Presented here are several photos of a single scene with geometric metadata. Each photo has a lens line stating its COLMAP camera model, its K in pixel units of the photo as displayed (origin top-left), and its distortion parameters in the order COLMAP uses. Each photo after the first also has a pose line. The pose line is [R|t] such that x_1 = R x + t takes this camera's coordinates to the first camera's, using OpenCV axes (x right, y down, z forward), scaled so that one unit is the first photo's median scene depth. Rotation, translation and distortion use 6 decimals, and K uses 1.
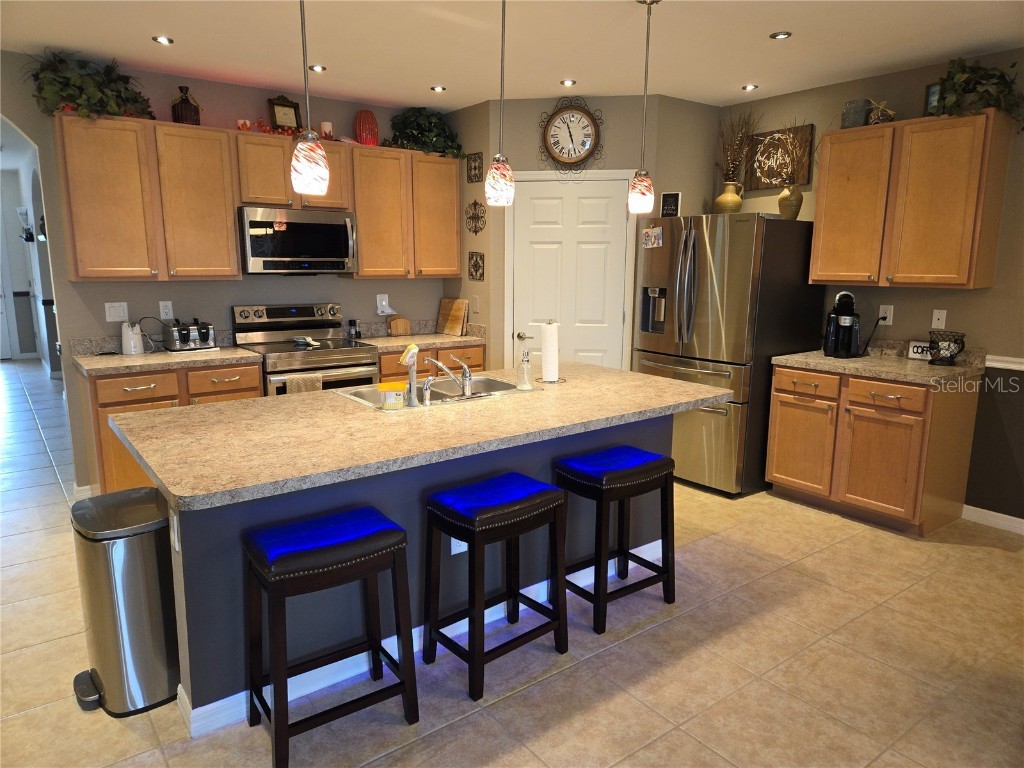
lens RADIAL K [[689.4, 0, 509.0], [0, 689.4, 389.6], [0, 0, 1]] dist [0.061676, -0.060310]
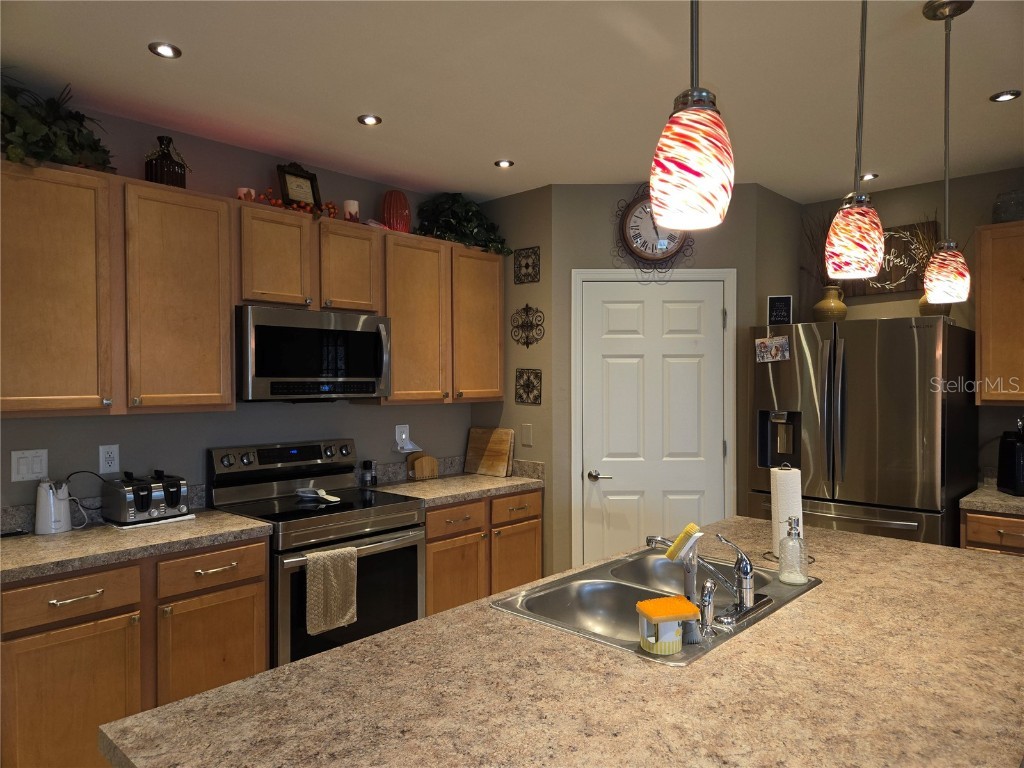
lens RADIAL K [[689.4, 0, 509.0], [0, 689.4, 389.6], [0, 0, 1]] dist [0.061676, -0.060310]
pose [[0.985709, -0.010518, 0.168126, -0.241868], [0.039611, 0.984536, -0.170646, -0.053570], [-0.163732, 0.174867, 0.970883, 0.307002]]
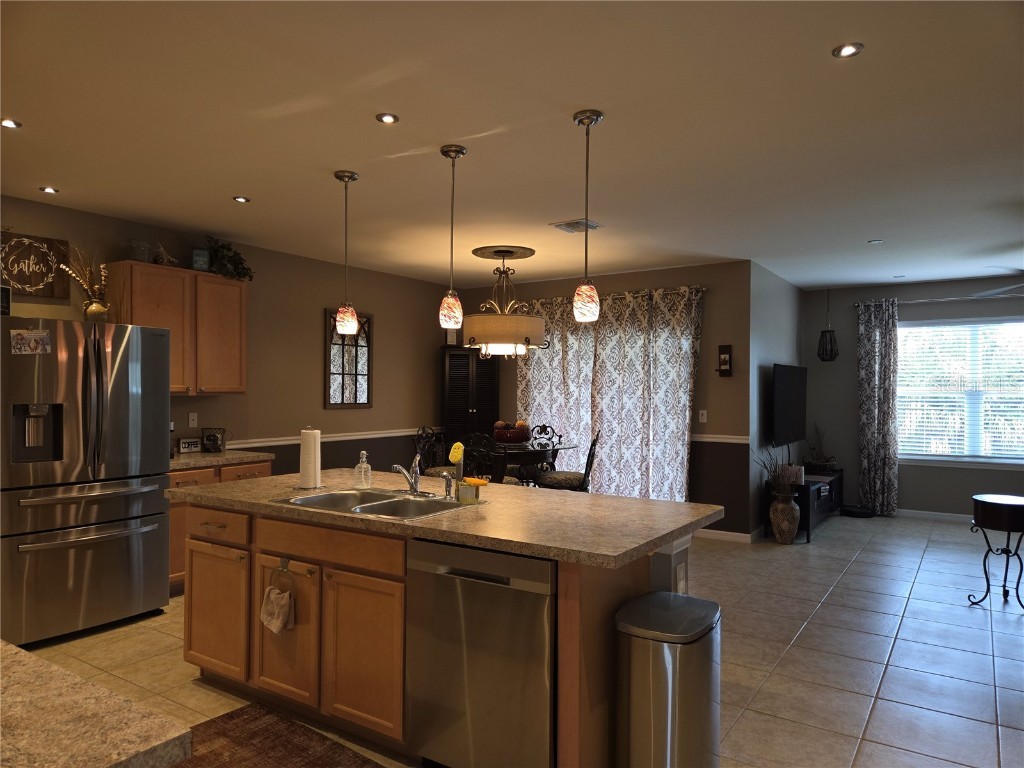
lens RADIAL K [[689.4, 0, 509.0], [0, 689.4, 389.6], [0, 0, 1]] dist [0.061676, -0.060310]
pose [[-0.329532, -0.006086, 0.944125, -0.736616], [0.172923, 0.982675, 0.066690, -0.128491], [-0.928174, 0.185238, -0.322771, 0.783384]]
